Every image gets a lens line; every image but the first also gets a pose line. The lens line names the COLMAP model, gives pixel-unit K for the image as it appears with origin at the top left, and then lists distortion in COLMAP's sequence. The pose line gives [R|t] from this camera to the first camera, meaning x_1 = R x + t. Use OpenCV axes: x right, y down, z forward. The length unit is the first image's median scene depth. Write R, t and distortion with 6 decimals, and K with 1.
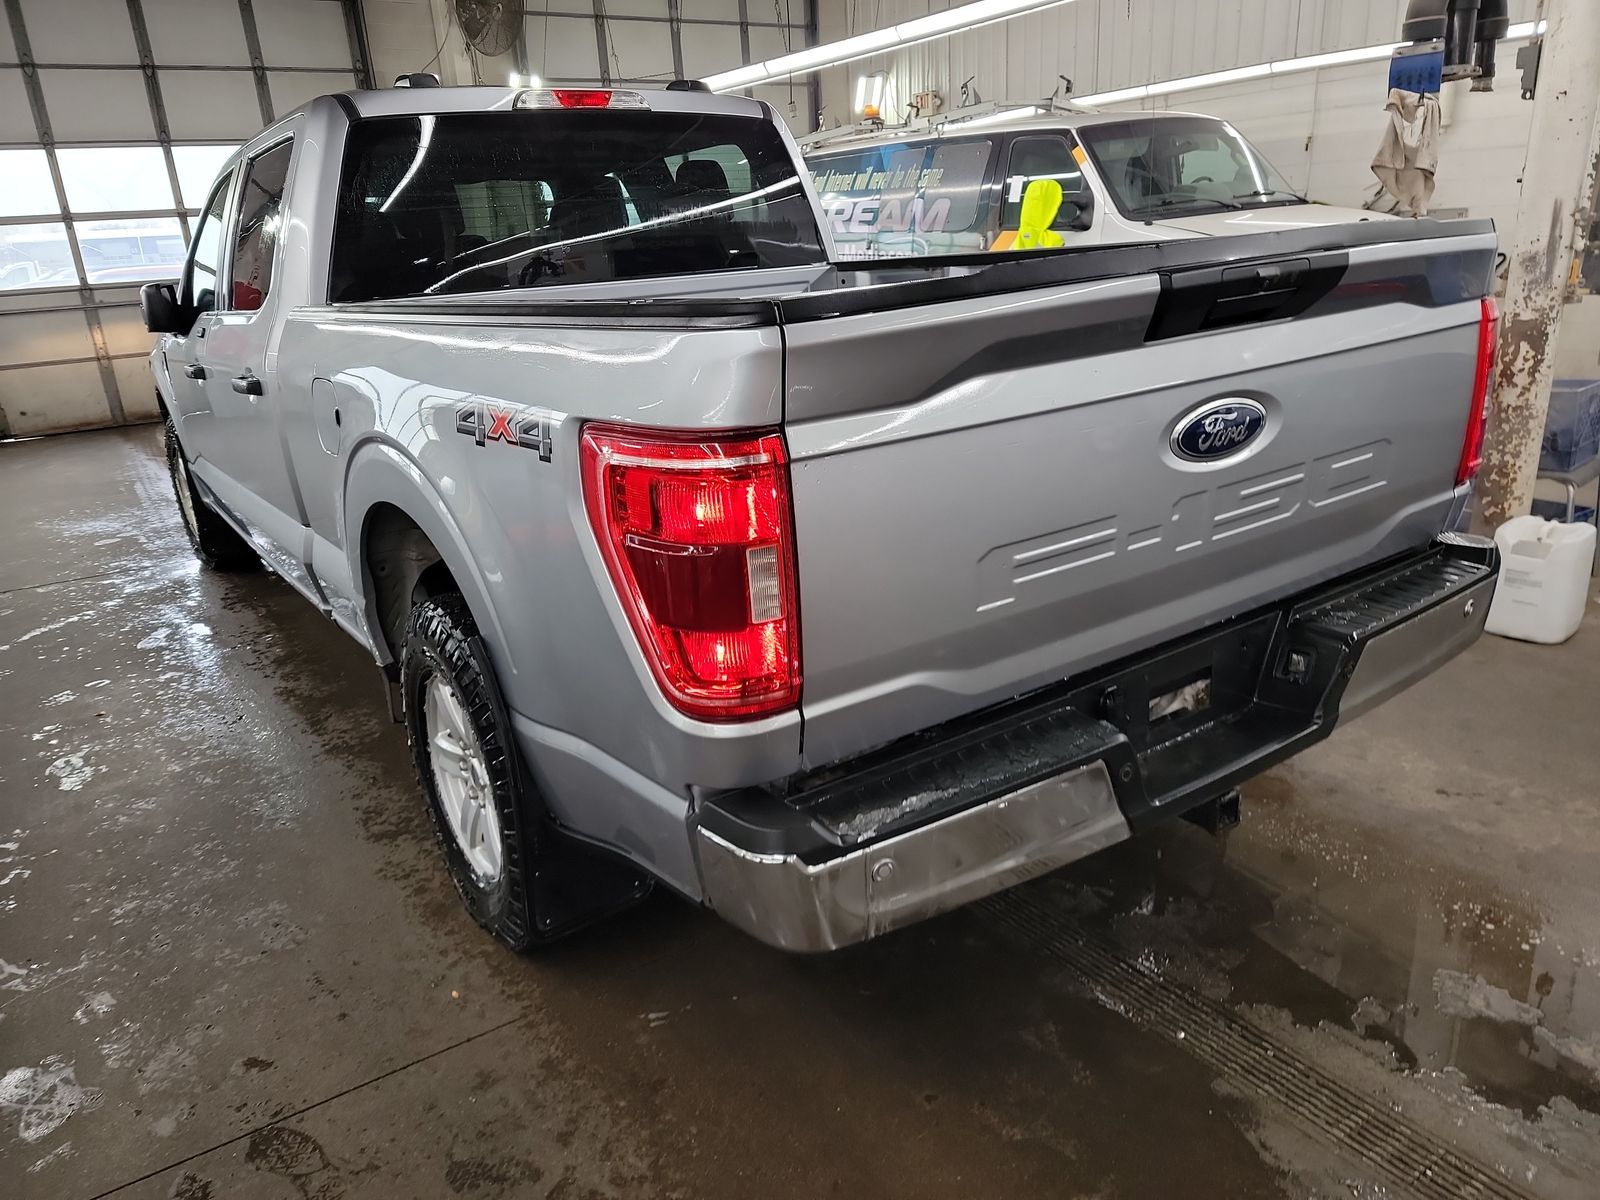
lens RADIAL K [[1104.6, 0, 800.1], [0, 1104.6, 598.4], [0, 0, 1]] dist [0.050829, -0.030692]
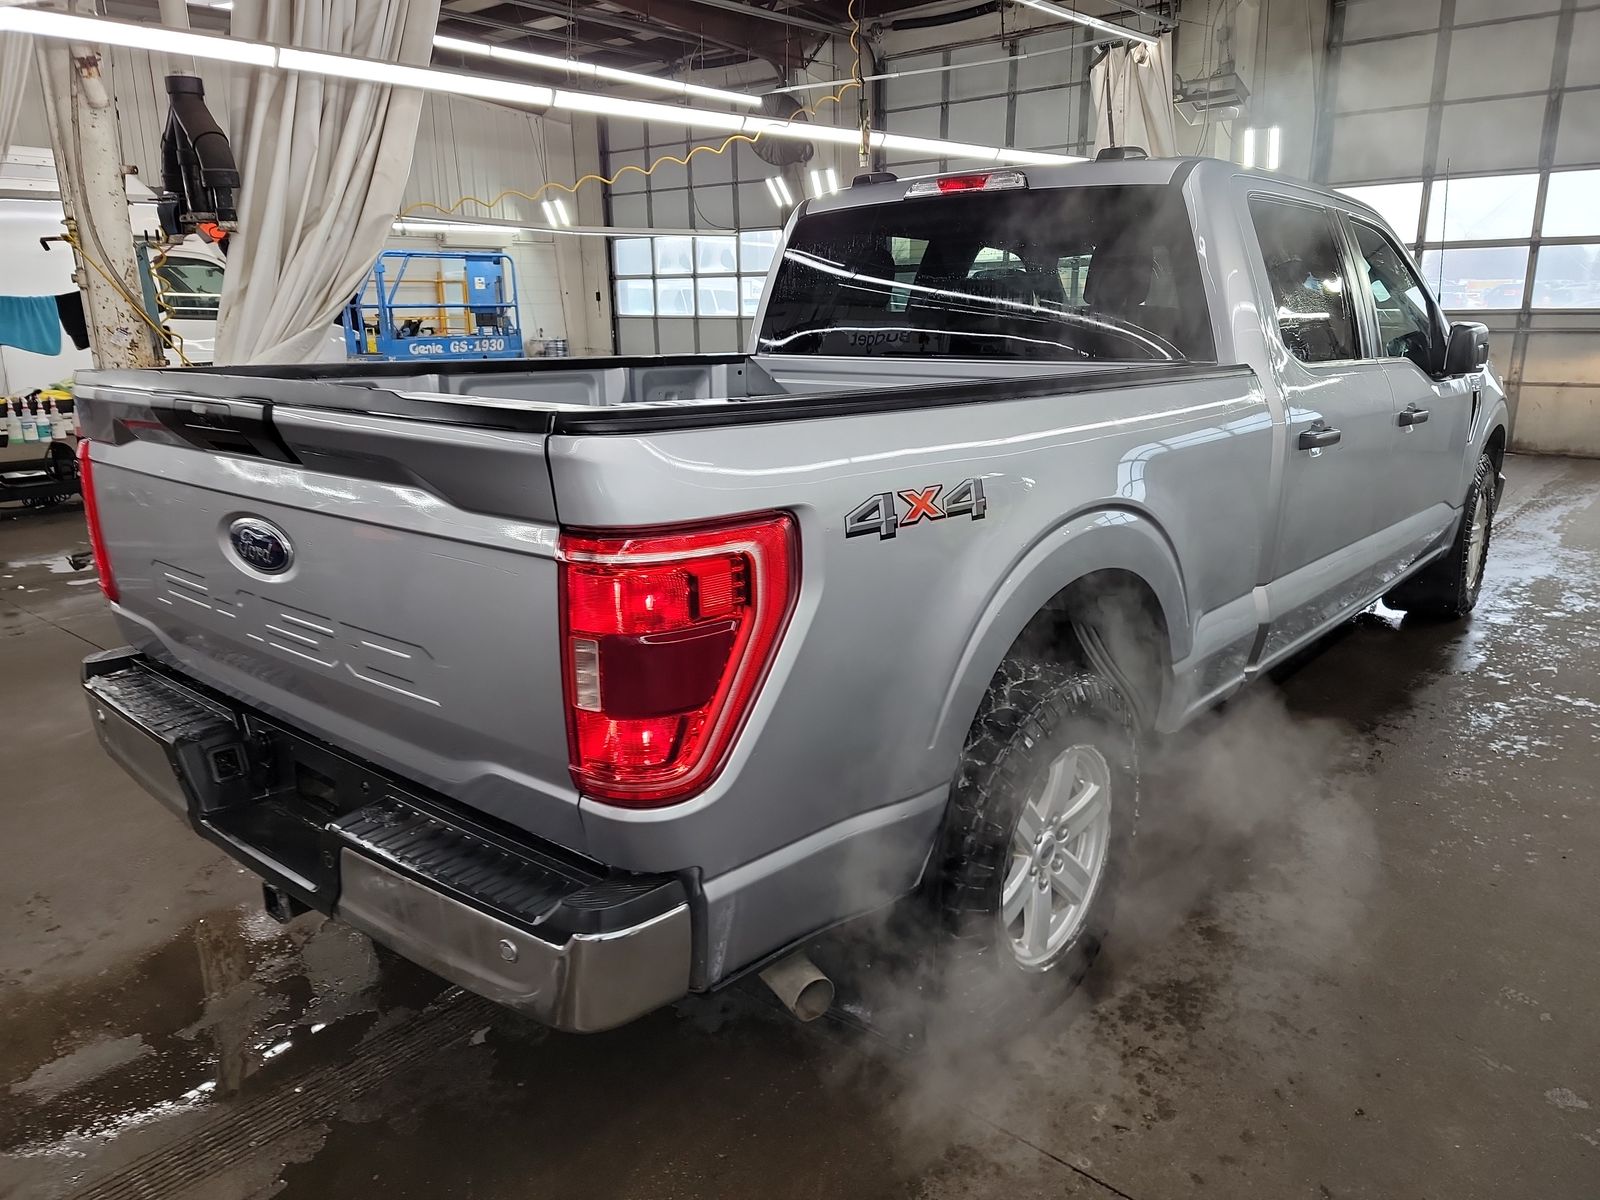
lens RADIAL K [[1104.6, 0, 787.6], [0, 1104.6, 598.0], [0, 0, 1]] dist [0.050829, -0.030692]
pose [[0.280715, 0.308838, -0.908745, 1.275649], [-0.314458, 0.924151, 0.216936, -0.420159], [0.906816, 0.224865, 0.356540, 0.904331]]
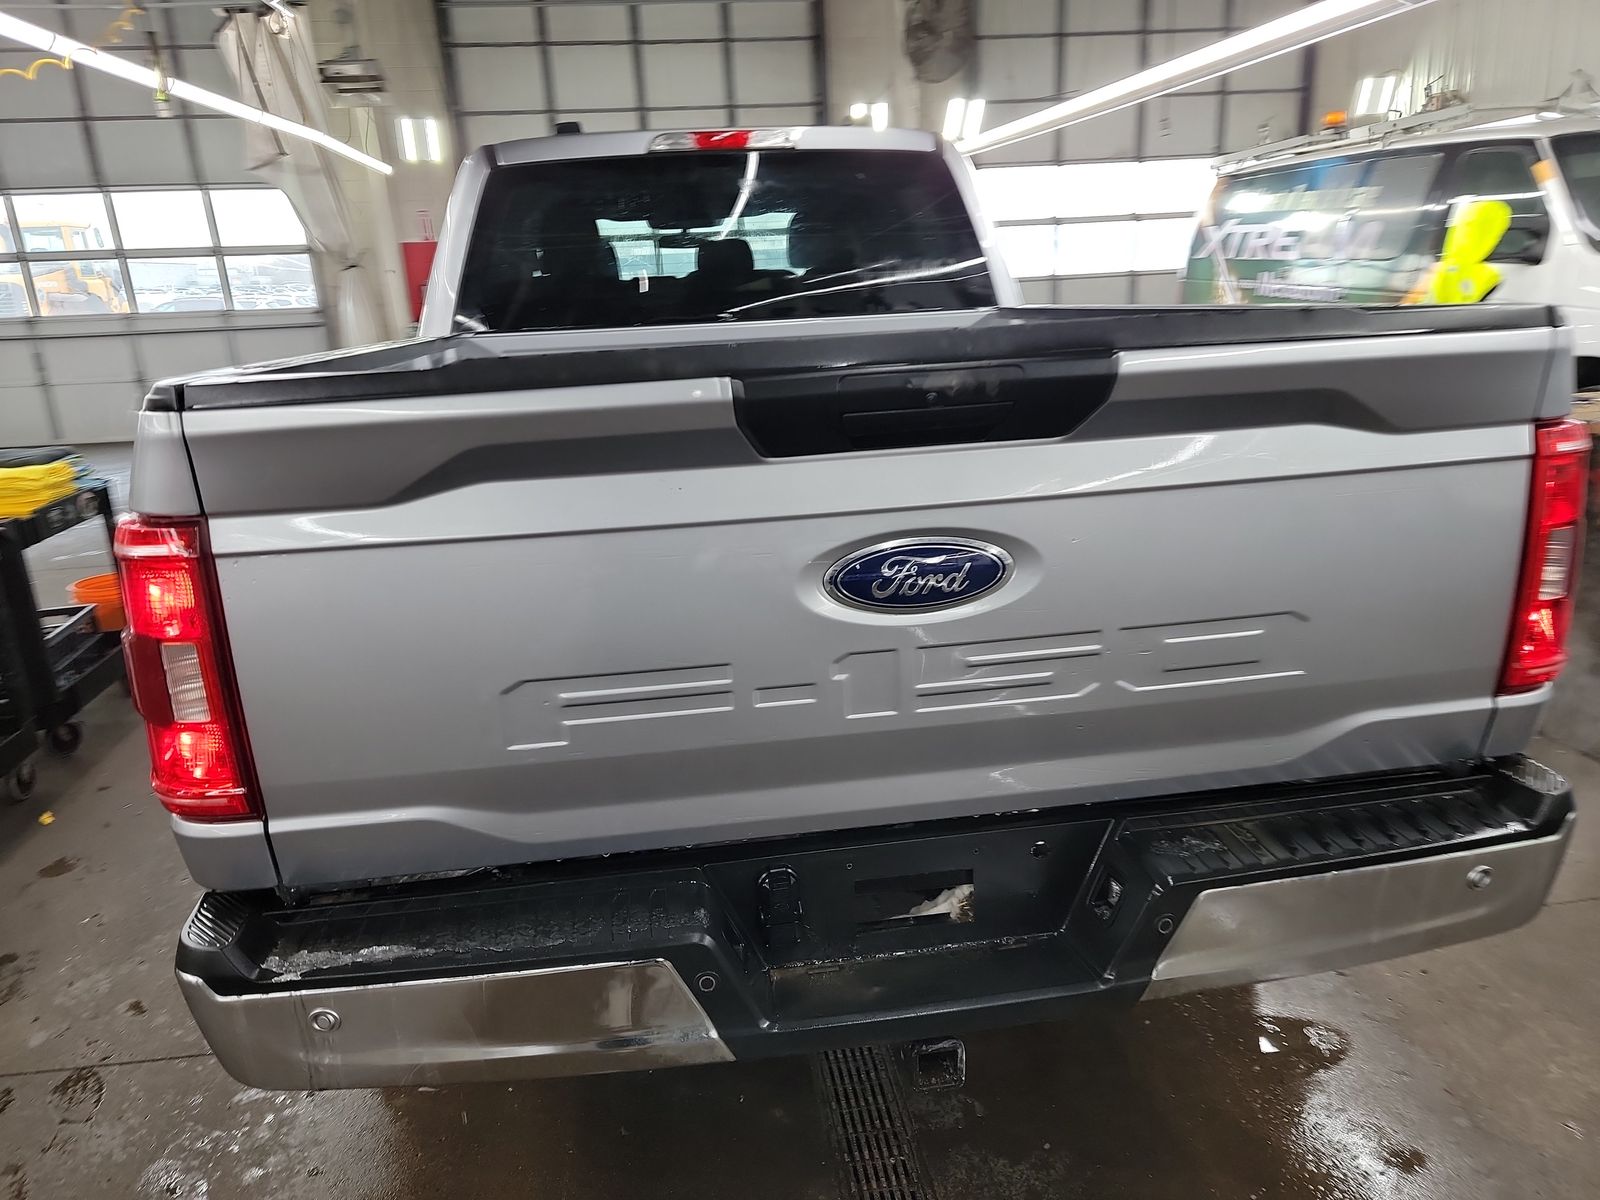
lens RADIAL K [[1104.6, 0, 796.9], [0, 1104.6, 603.2], [0, 0, 1]] dist [0.050829, -0.030692]
pose [[0.899942, 0.147997, -0.410124, 0.509602], [-0.150901, 0.988220, 0.025484, -0.114412], [0.409065, 0.038954, 0.911673, 0.222962]]
